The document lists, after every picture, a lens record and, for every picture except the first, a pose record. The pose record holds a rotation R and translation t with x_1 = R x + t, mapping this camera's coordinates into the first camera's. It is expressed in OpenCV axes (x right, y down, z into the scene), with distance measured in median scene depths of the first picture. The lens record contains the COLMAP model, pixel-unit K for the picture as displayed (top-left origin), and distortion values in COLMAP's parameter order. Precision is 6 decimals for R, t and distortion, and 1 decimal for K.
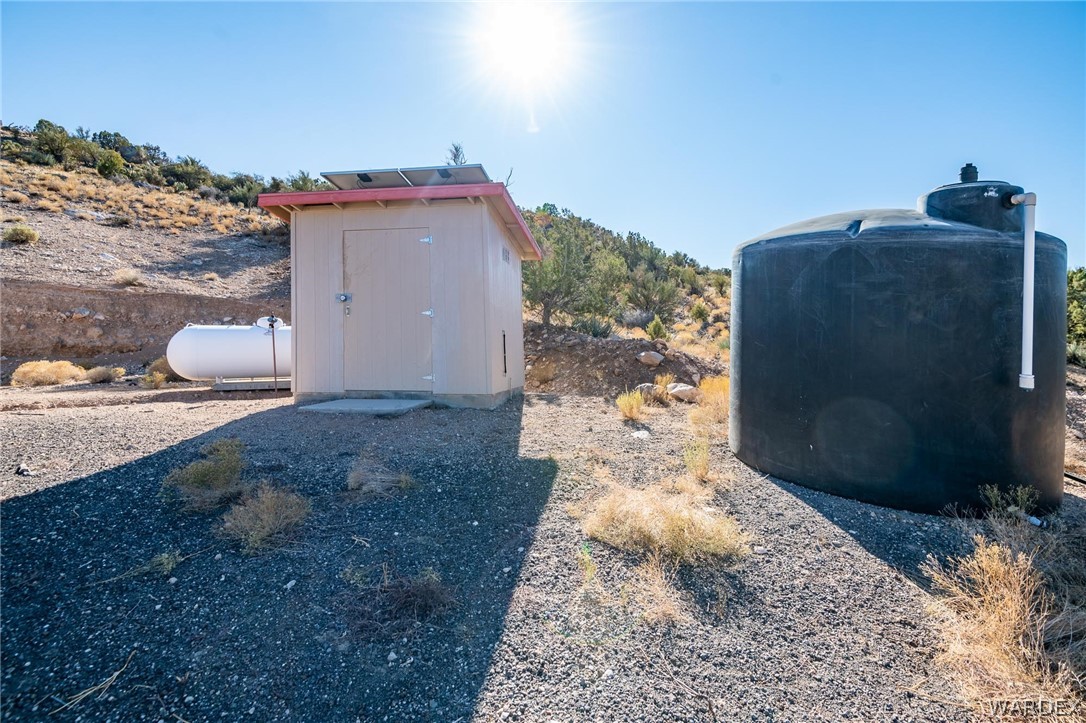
lens RADIAL K [[511.6, 0, 545.4], [0, 511.6, 335.3], [0, 0, 1]] dist [-0.002055, -0.001034]
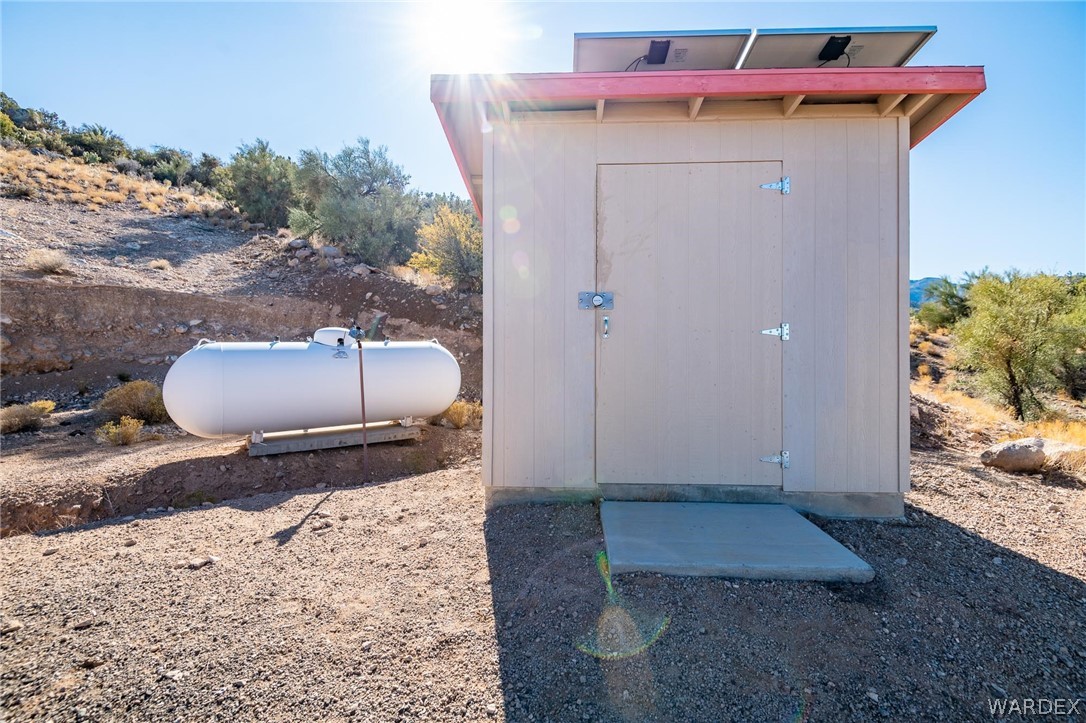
lens RADIAL K [[504.3, 0, 536.3], [0, 504.3, 346.4], [0, 0, 1]] dist [-0.002168, -0.000281]
pose [[0.993104, -0.000495, 0.117235, -0.119551], [-0.002740, 0.999620, 0.027425, -0.009780], [-0.117204, -0.027557, 0.992725, 0.121720]]
